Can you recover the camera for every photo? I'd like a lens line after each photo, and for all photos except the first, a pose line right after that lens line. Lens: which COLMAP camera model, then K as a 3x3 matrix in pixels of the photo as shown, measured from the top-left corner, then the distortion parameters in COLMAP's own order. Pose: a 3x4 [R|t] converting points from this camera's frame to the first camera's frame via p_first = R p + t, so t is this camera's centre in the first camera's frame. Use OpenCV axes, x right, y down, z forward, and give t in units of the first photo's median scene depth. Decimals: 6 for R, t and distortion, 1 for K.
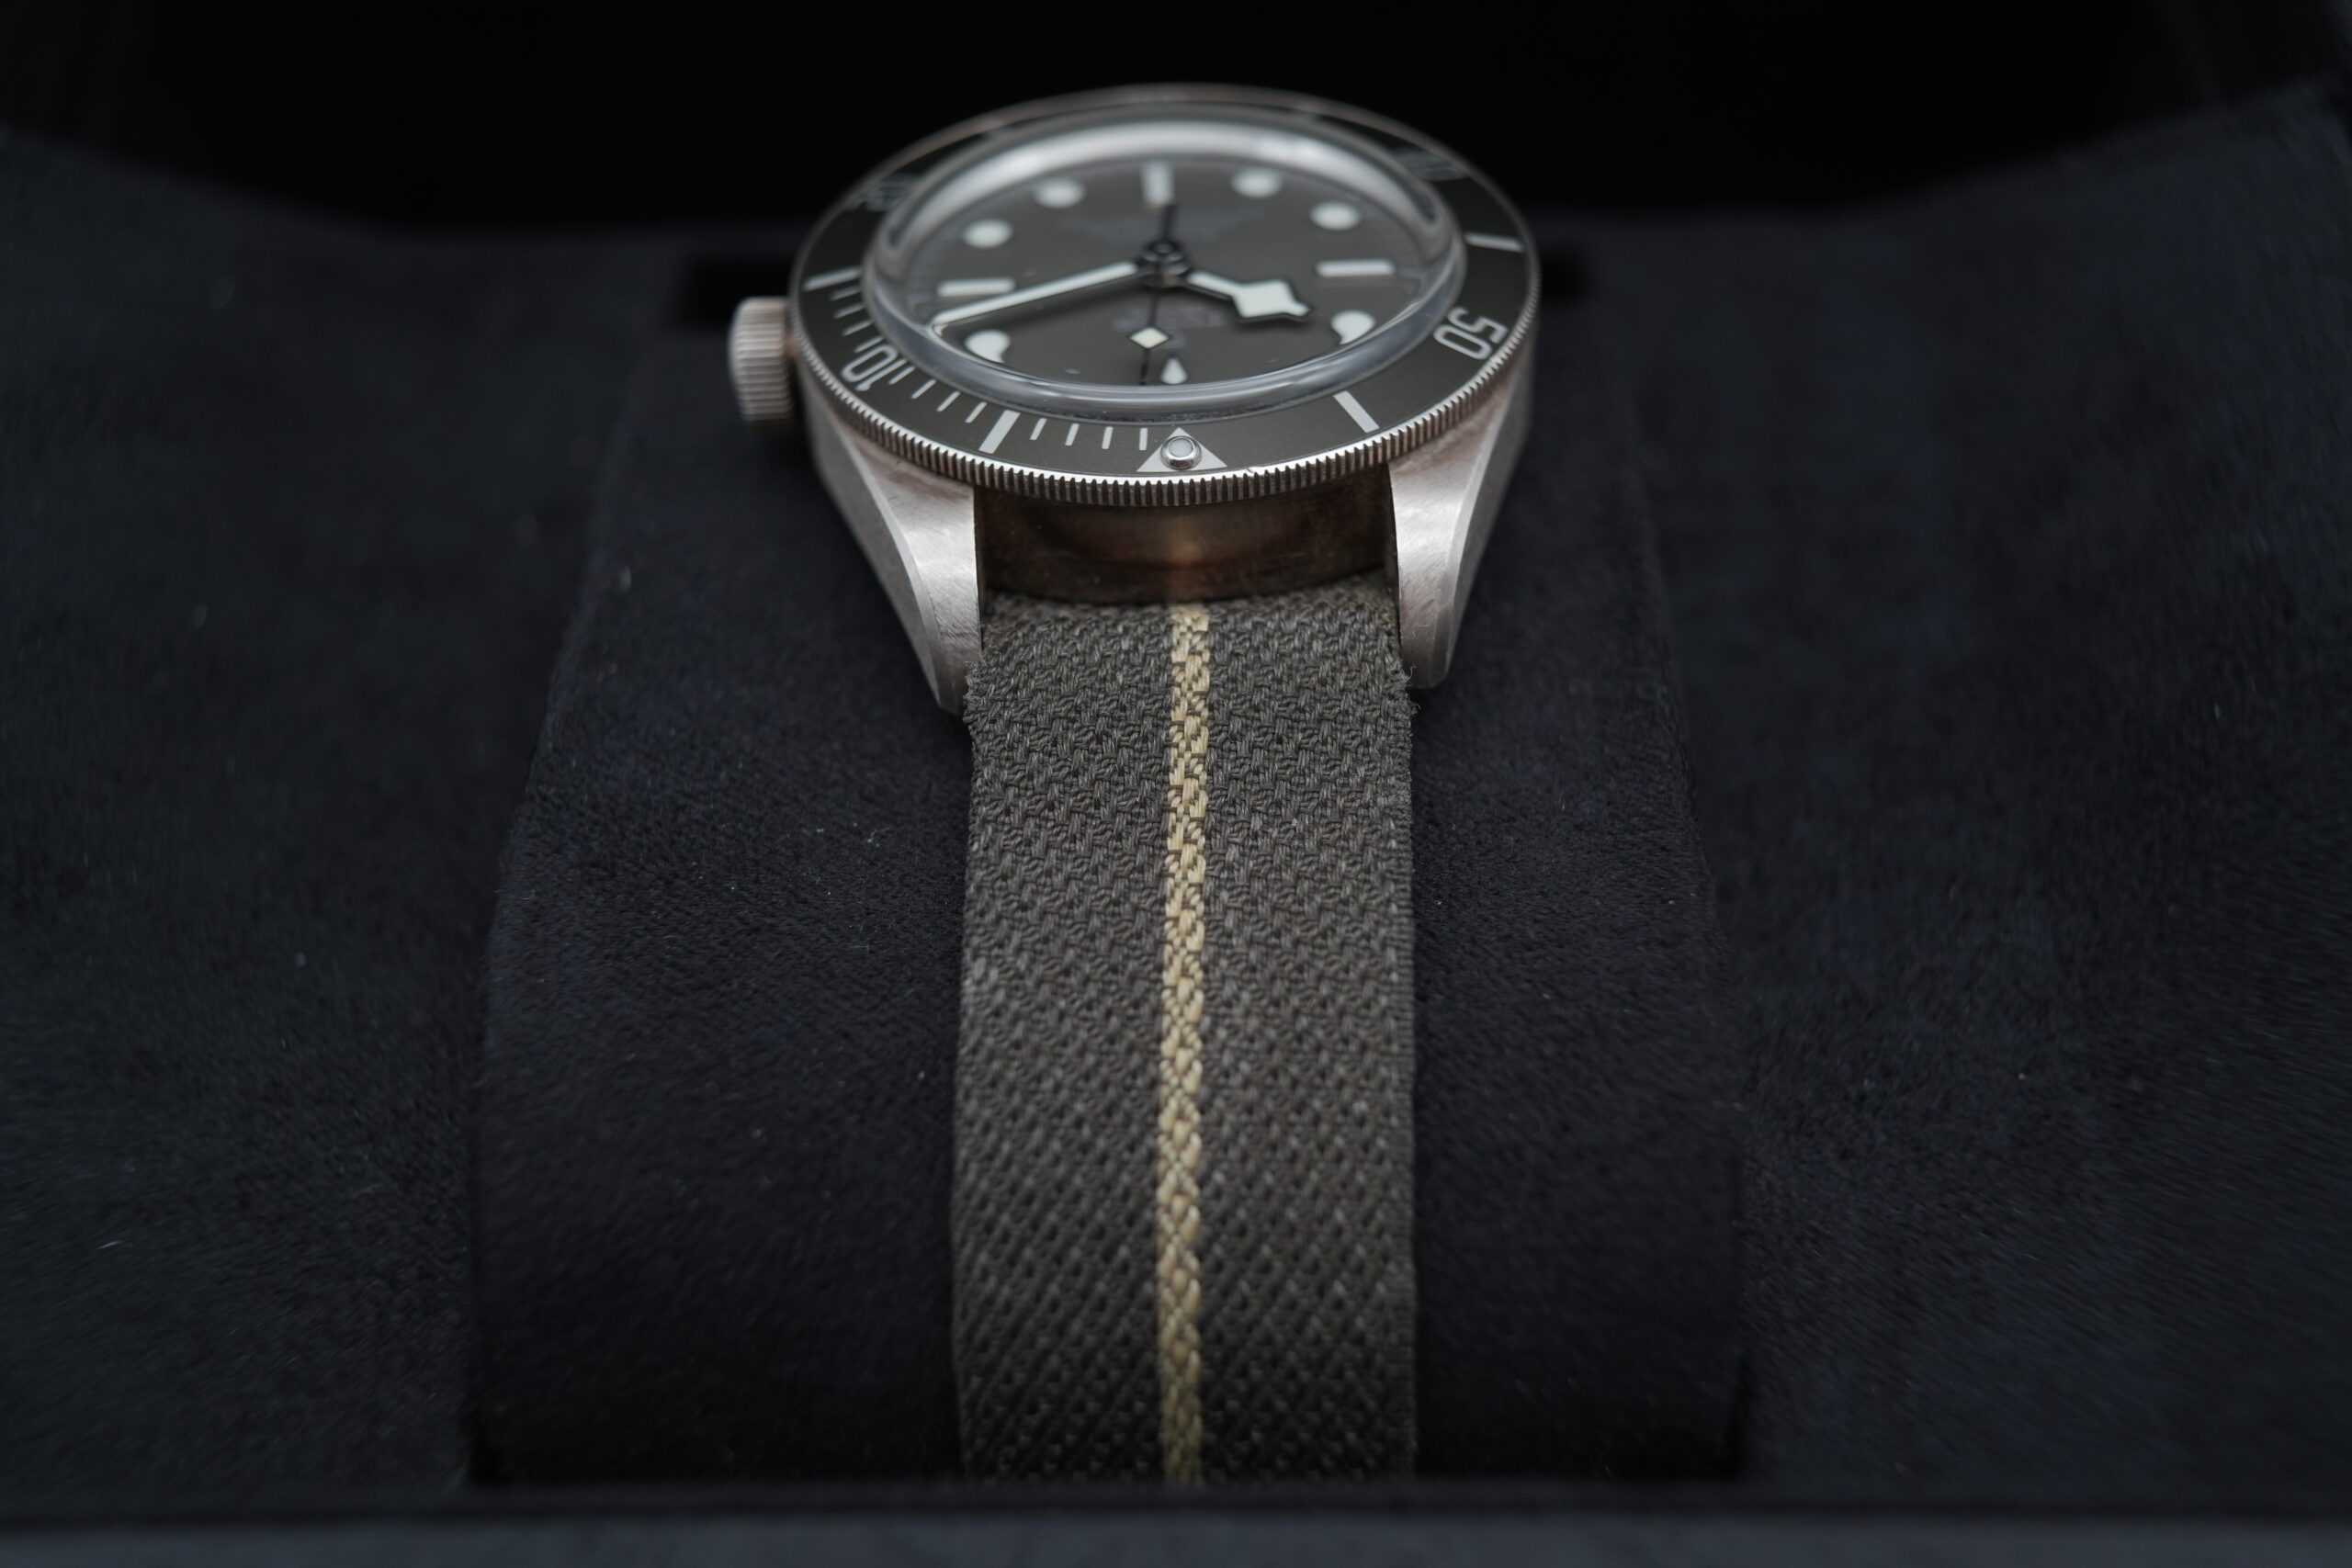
lens RADIAL K [[2344.1, 0, 1176.0], [0, 2344.1, 784.0], [0, 0, 1]] dist [-0.003787, 0.001675]
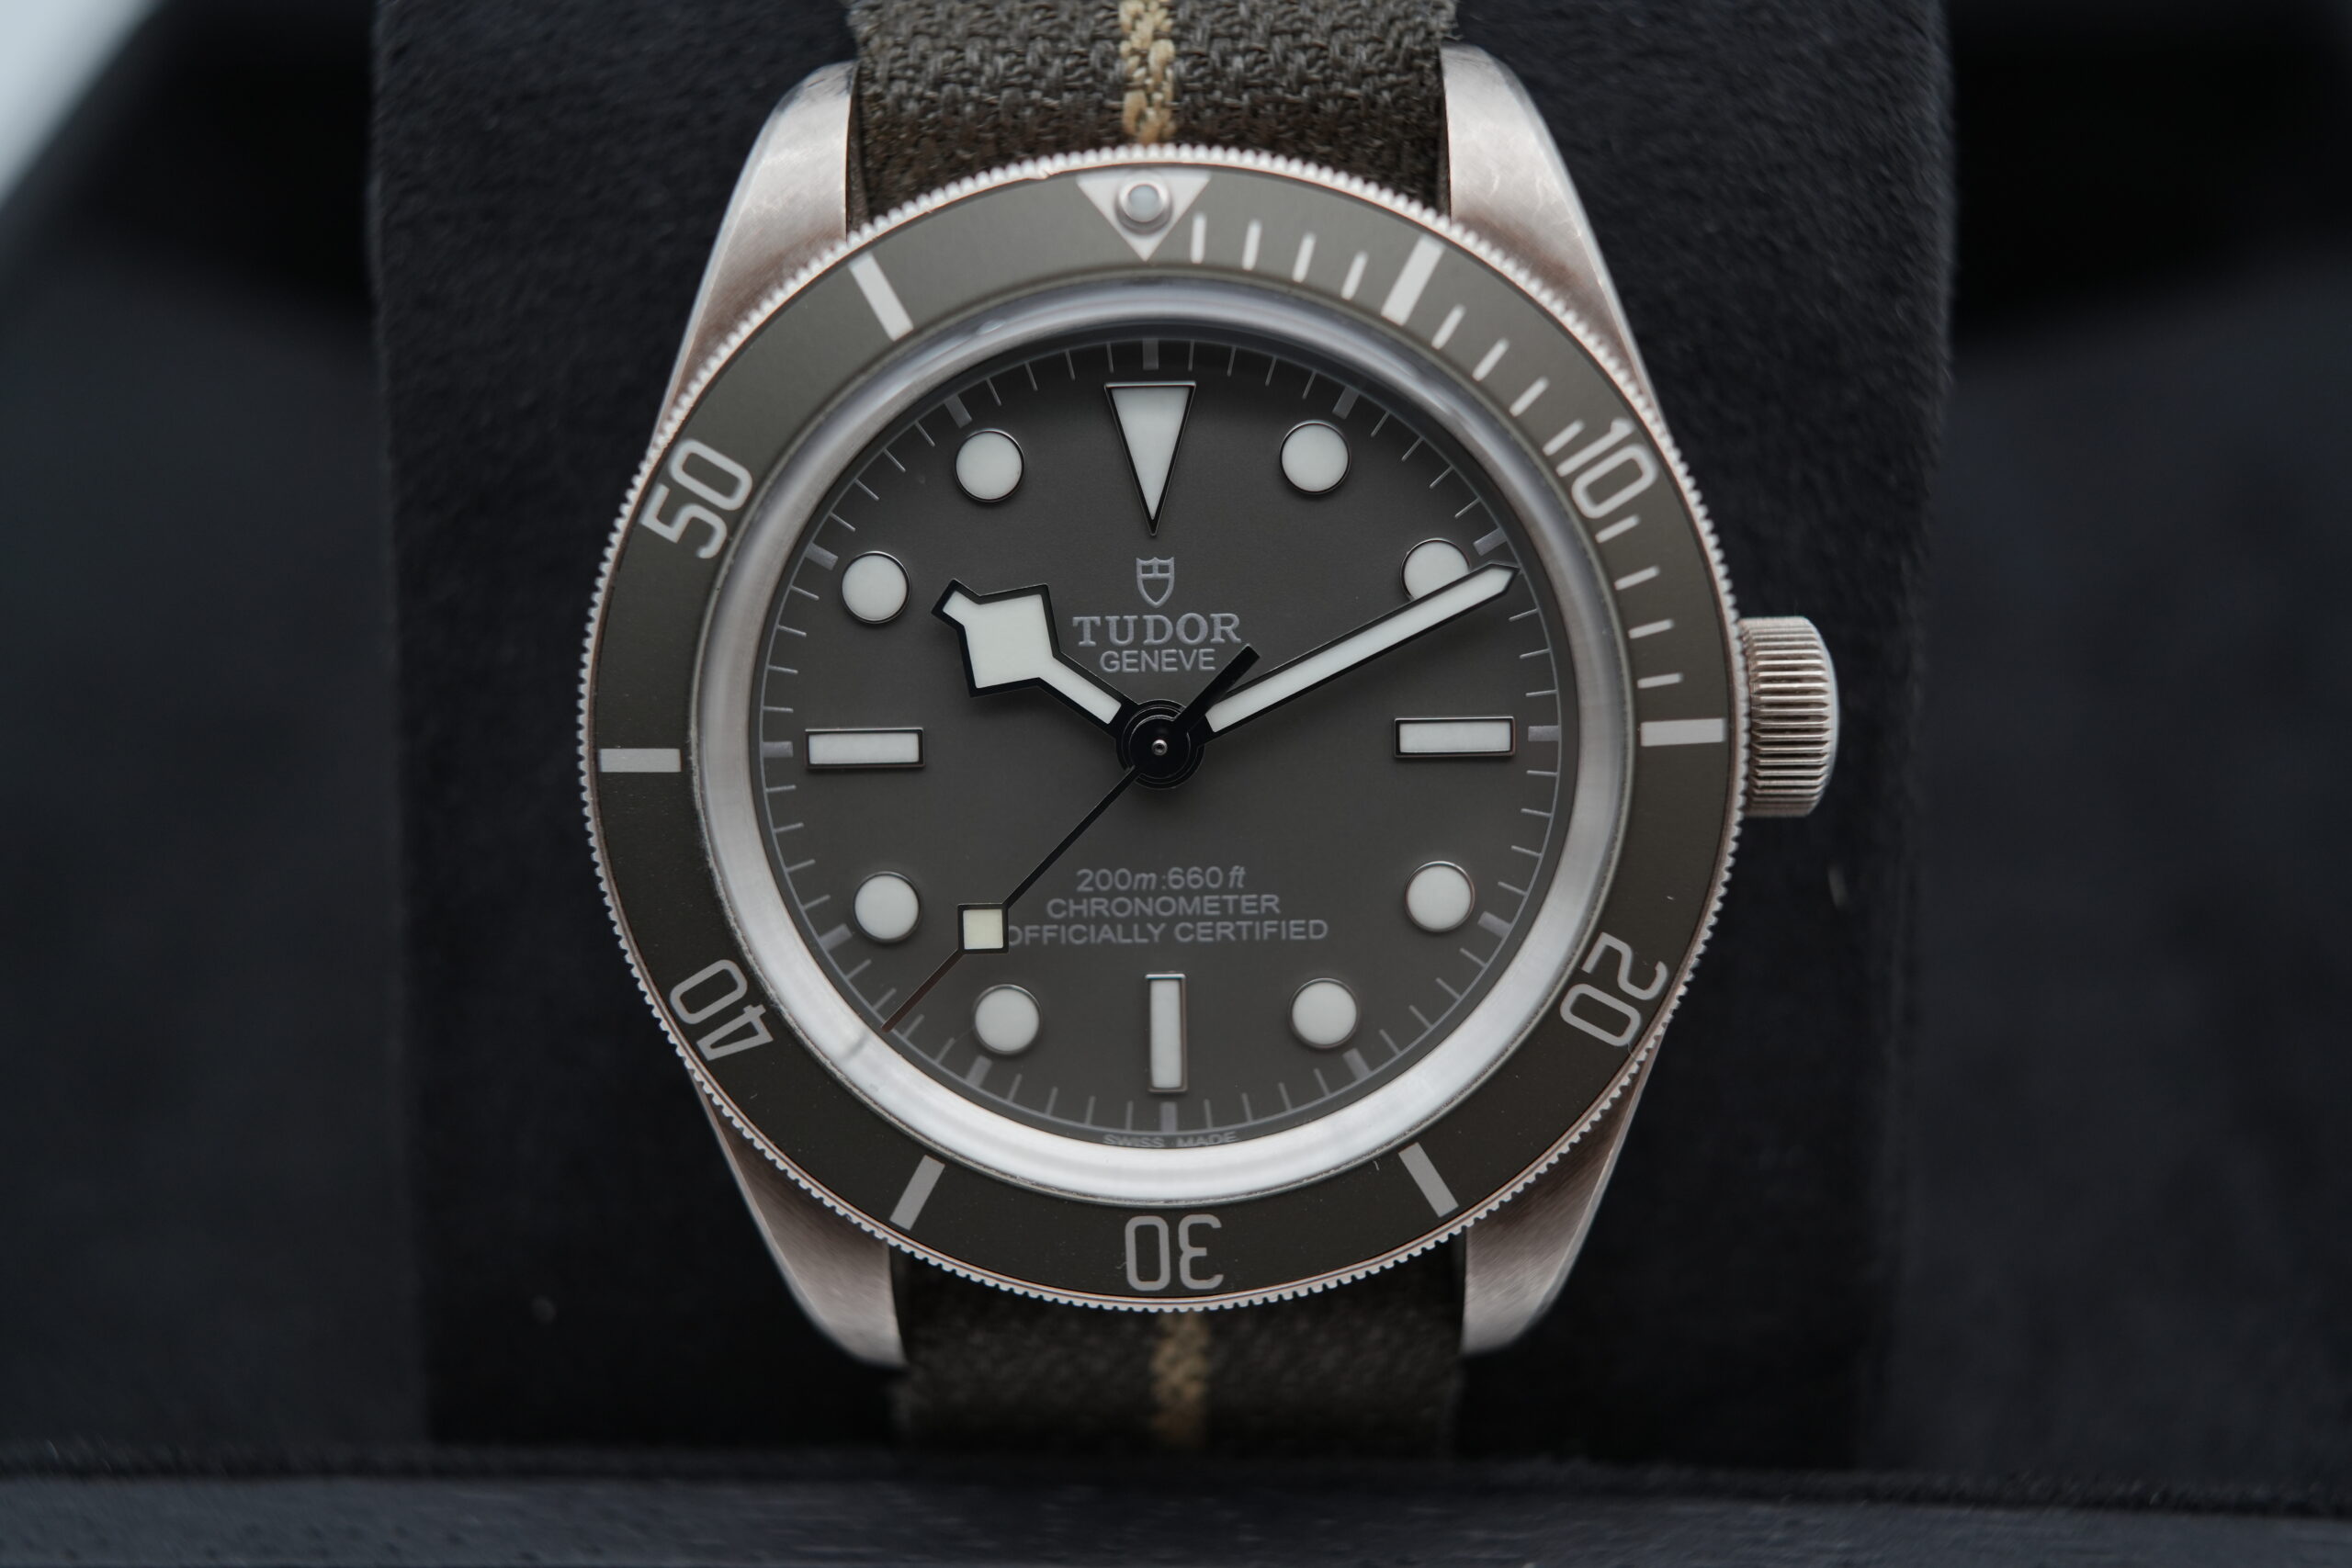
lens RADIAL K [[2344.1, 0, 1176.0], [0, 2344.1, 784.0], [0, 0, 1]] dist [-0.003787, 0.001675]
pose [[-0.998614, -0.032324, 0.041548, -0.038909], [0.050293, -0.818931, 0.571684, -0.632258], [0.015546, 0.572981, 0.819421, 0.514367]]
